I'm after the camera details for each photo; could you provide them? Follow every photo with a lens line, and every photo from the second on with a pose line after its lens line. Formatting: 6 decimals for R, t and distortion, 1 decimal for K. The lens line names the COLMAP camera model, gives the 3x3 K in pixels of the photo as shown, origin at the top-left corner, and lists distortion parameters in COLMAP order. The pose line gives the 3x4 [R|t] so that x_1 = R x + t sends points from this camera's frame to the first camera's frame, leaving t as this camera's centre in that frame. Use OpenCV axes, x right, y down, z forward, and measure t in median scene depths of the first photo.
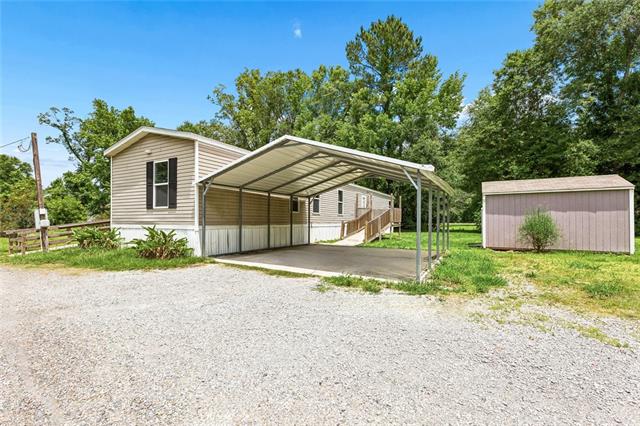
lens RADIAL K [[290.7, 0, 320.0], [0, 290.7, 213.0], [0, 0, 1]] dist [-0.001107, 0.000171]
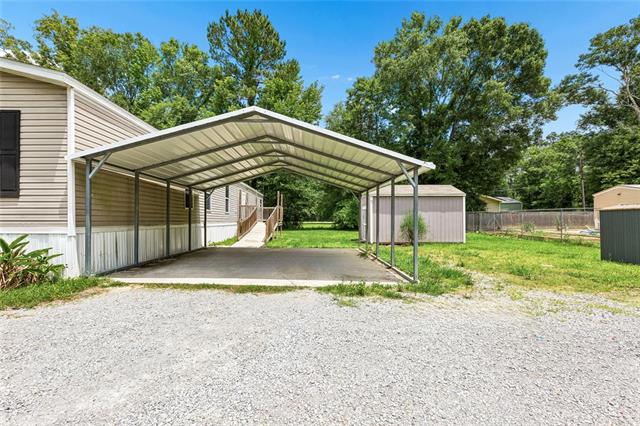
lens RADIAL K [[290.7, 0, 320.0], [0, 290.7, 213.0], [0, 0, 1]] dist [-0.001107, 0.000171]
pose [[0.863079, 0.009924, 0.504972, -0.174254], [-0.012216, 0.999925, 0.001227, 0.003681], [-0.504922, -0.007228, 0.863135, 0.127288]]
